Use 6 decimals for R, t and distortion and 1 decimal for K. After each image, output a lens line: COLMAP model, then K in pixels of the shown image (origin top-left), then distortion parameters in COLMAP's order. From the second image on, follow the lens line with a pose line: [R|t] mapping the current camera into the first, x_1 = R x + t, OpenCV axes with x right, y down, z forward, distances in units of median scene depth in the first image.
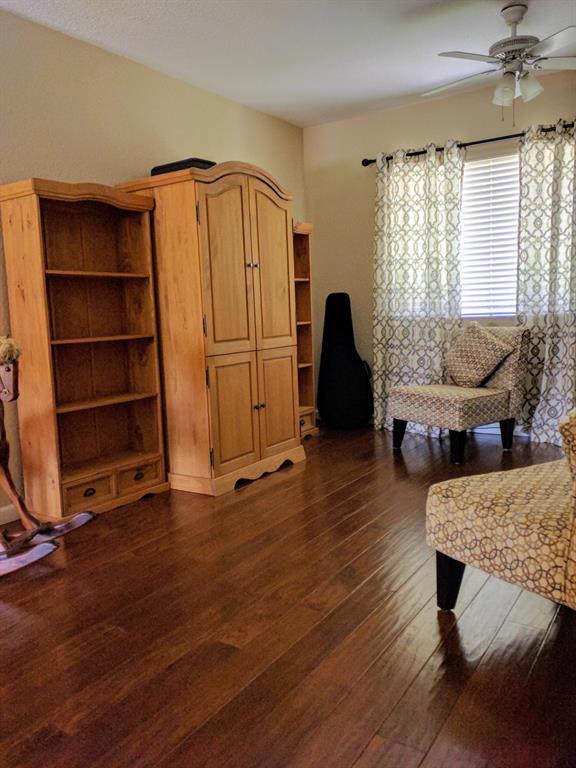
lens RADIAL K [[631.2, 0, 288.3], [0, 631.2, 382.6], [0, 0, 1]] dist [0.038615, -0.037338]
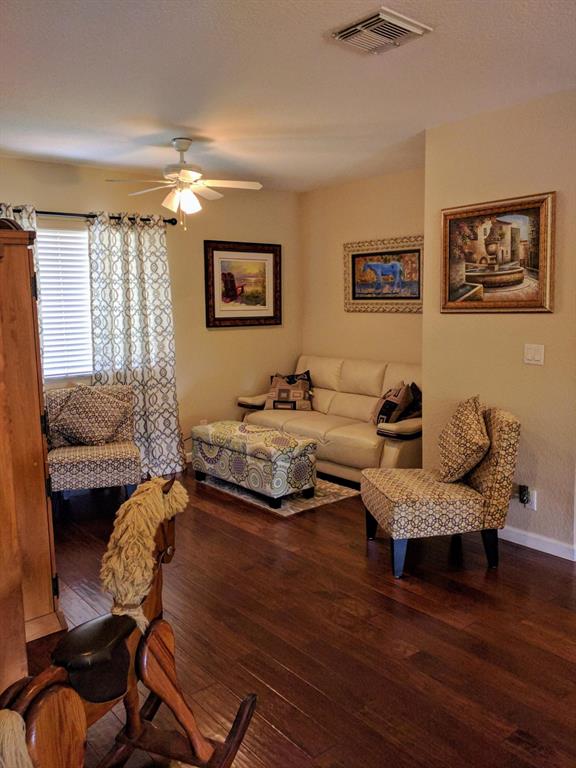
lens RADIAL K [[631.2, 0, 288.6], [0, 631.2, 383.7], [0, 0, 1]] dist [0.038615, -0.037338]
pose [[0.301891, -0.091607, 0.948931, -0.603230], [0.119756, 0.991132, 0.057582, -0.113759], [-0.945791, 0.096257, 0.310184, 0.337238]]
